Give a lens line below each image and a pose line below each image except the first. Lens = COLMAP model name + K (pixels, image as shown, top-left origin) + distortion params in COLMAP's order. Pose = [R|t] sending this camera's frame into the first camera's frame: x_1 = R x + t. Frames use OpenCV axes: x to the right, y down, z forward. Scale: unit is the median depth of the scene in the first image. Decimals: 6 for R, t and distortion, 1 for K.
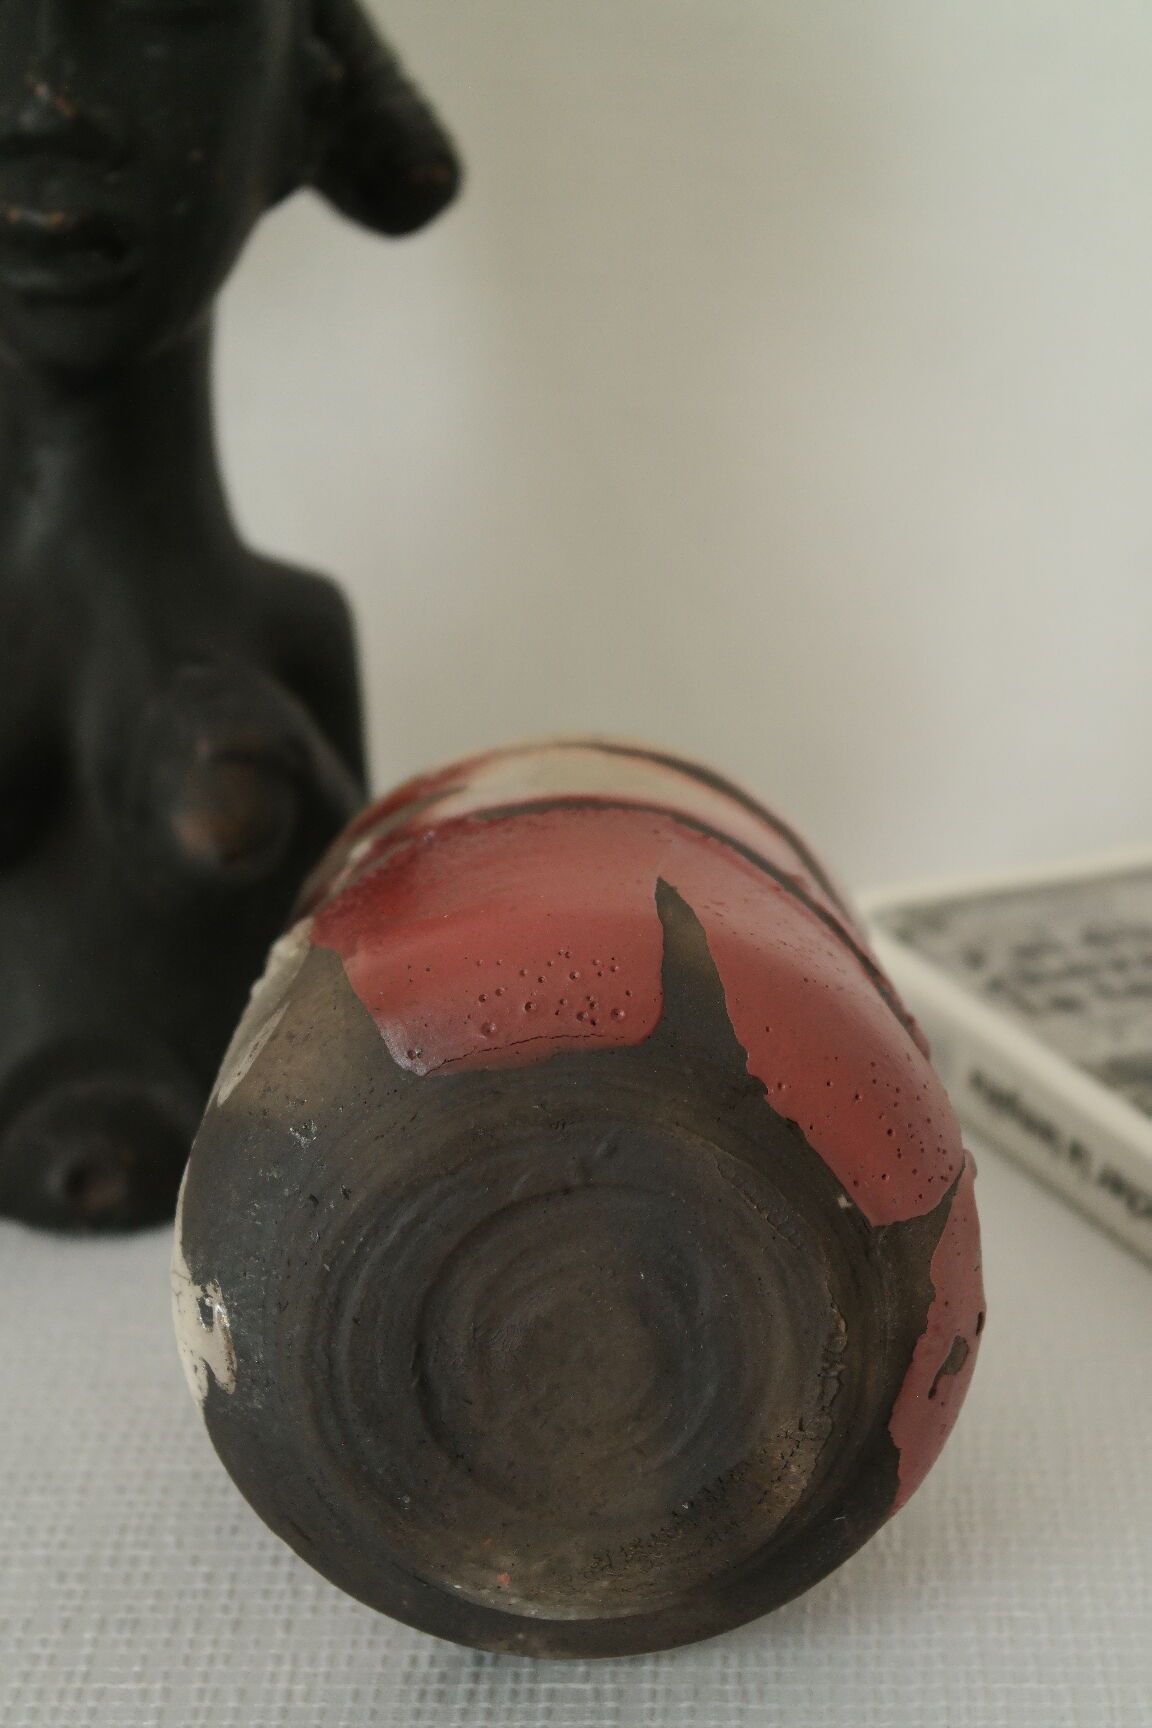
lens RADIAL K [[3236.9, 0, 569.3], [0, 3236.9, 835.7], [0, 0, 1]] dist [0.069132, 0.000000]
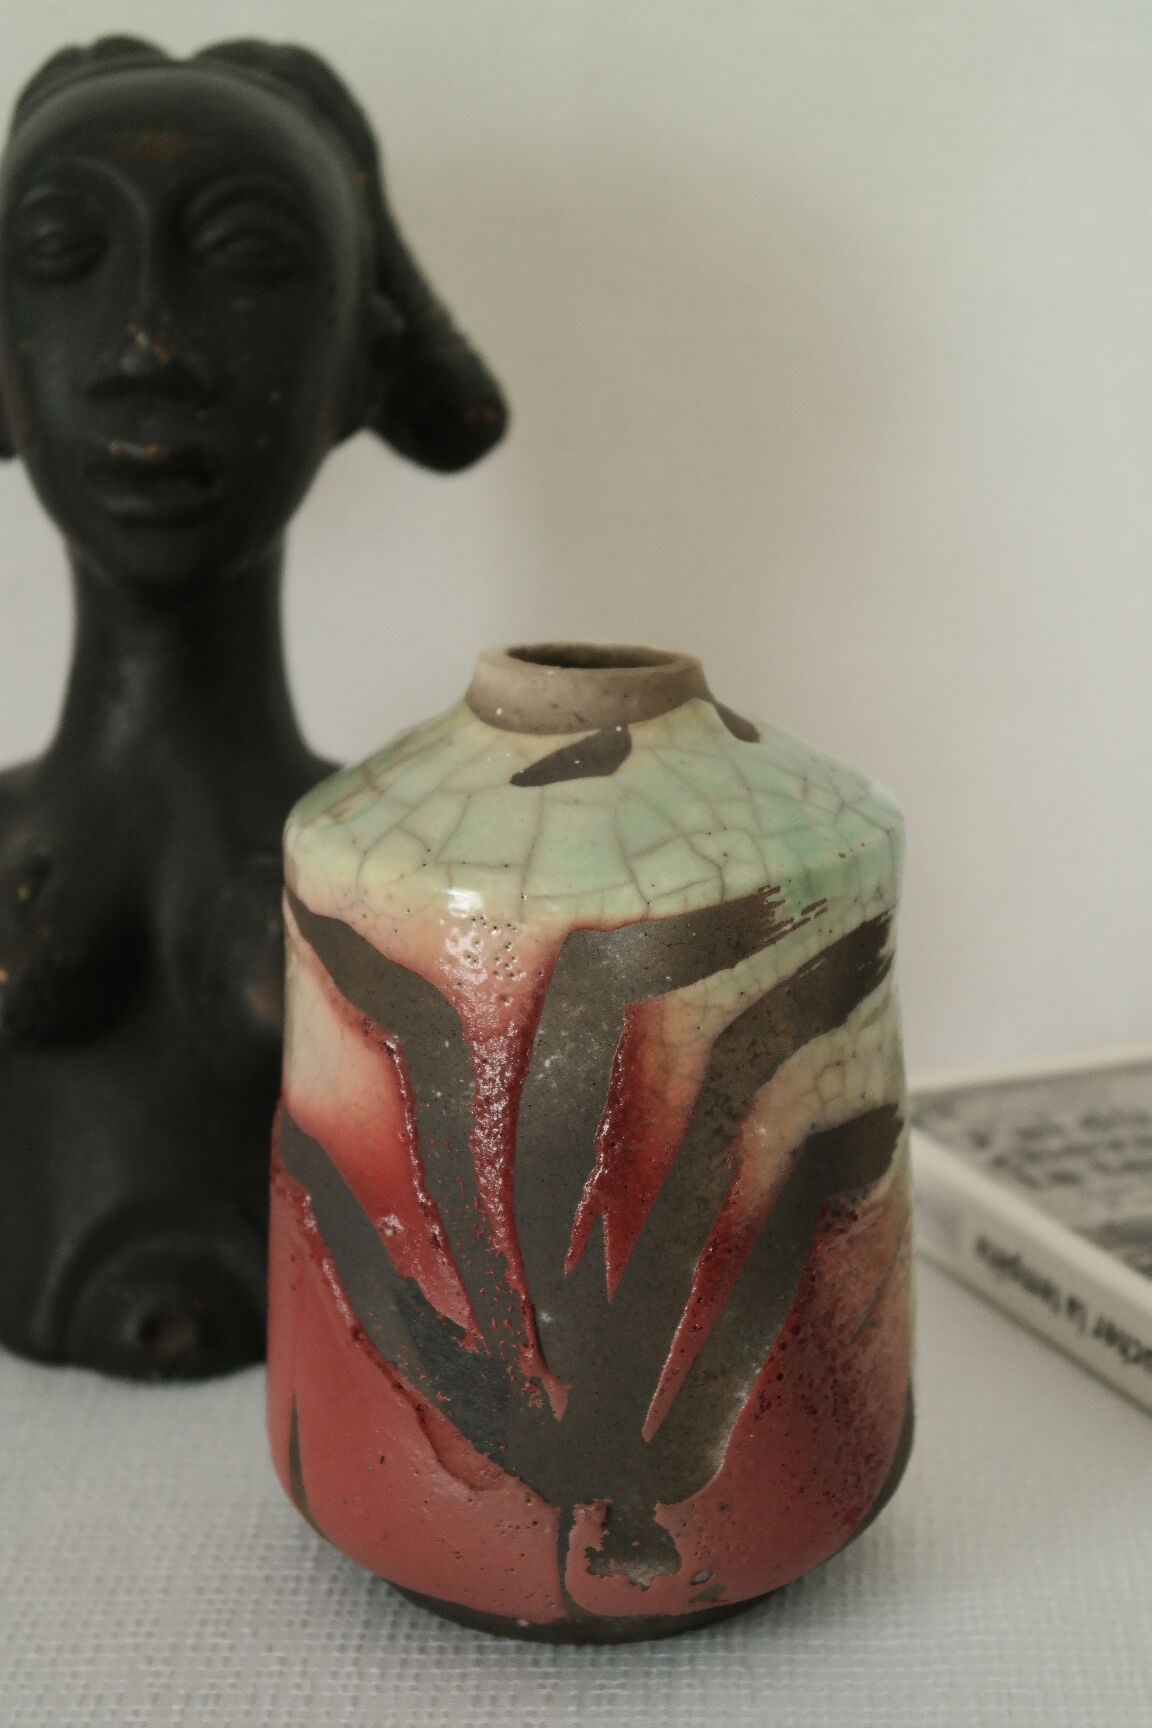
lens RADIAL K [[3362.6, 0, 578.8], [0, 3362.6, 853.6], [0, 0, 1]] dist [0.059165, 0.000000]
pose [[0.999997, 0.002285, -0.000759, -0.009125], [-0.002340, 0.996597, -0.082389, 0.044149], [0.000568, 0.082391, 0.996600, -0.147081]]
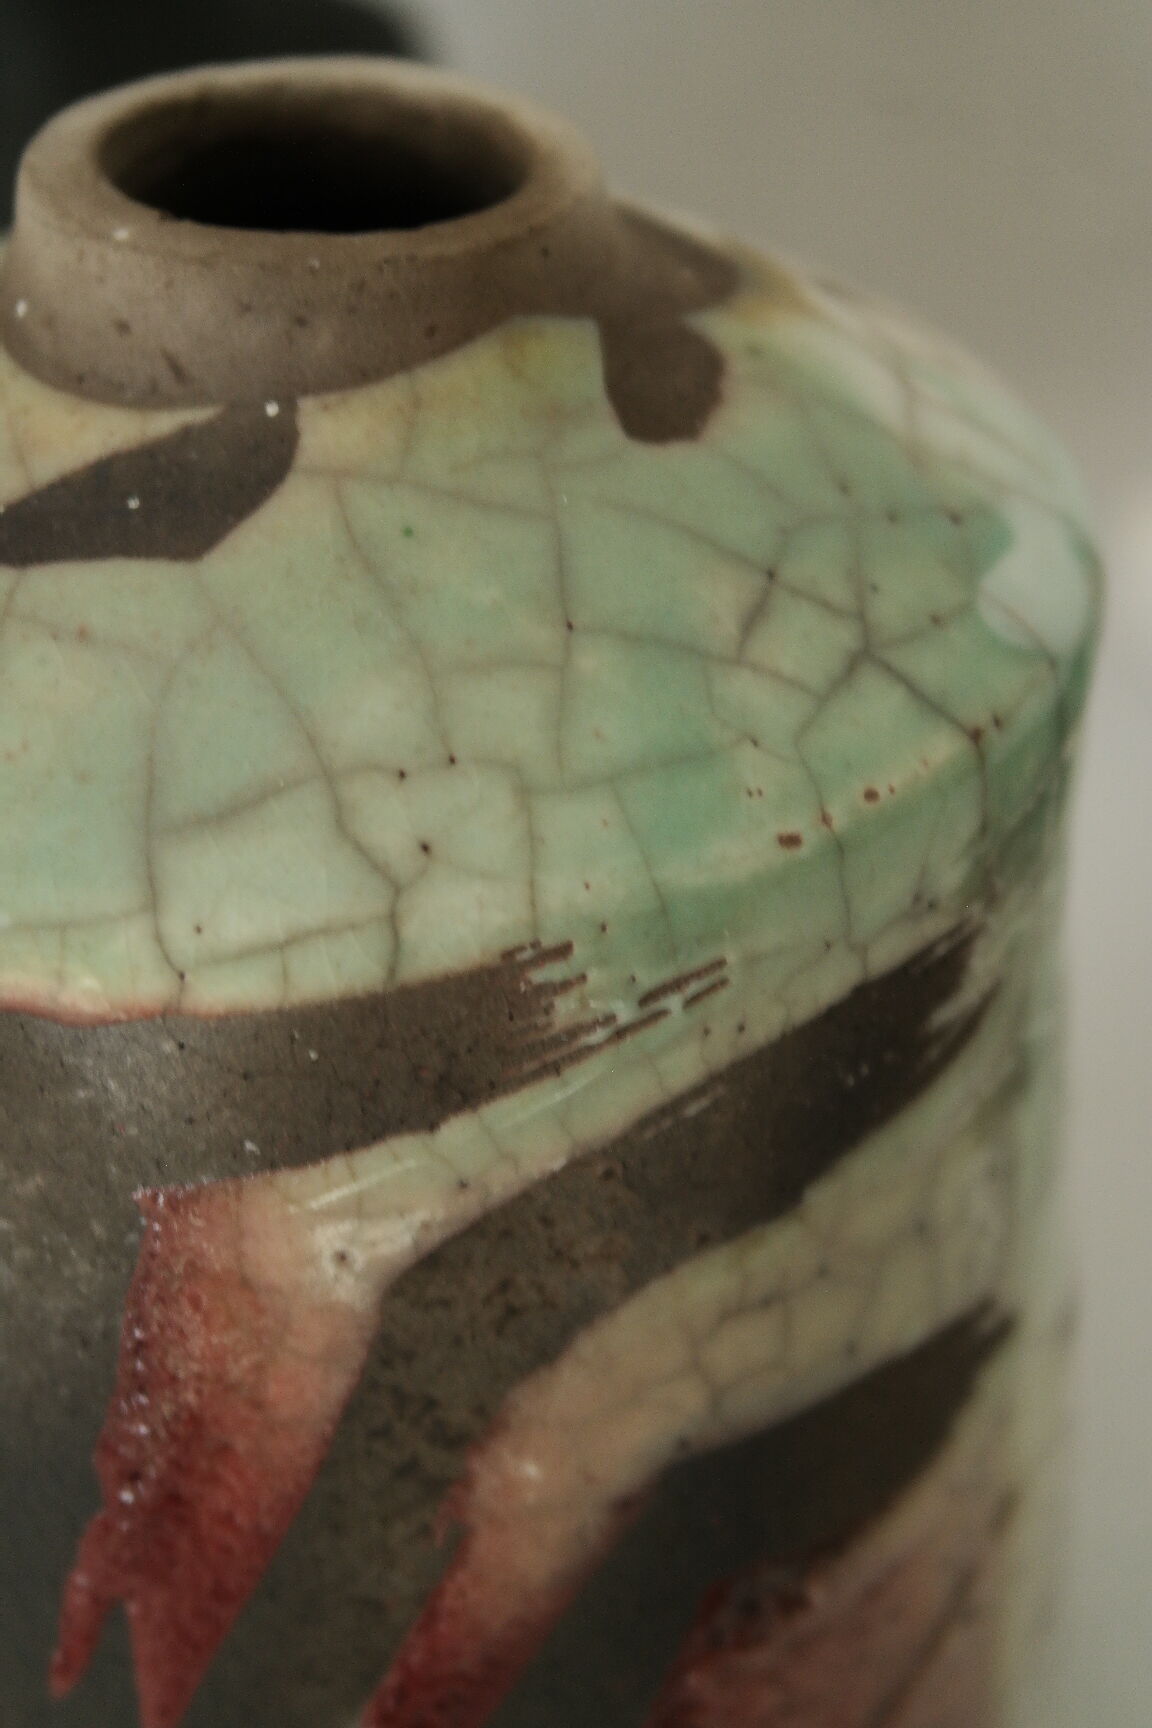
lens RADIAL K [[3362.6, 0, 575.7], [0, 3362.6, 876.2], [0, 0, 1]] dist [0.059165, 0.000000]
pose [[0.960157, 0.149420, -0.236161, 0.183715], [-0.083787, 0.960101, 0.266808, -0.192129], [0.266605, -0.236390, 0.934367, 0.721947]]
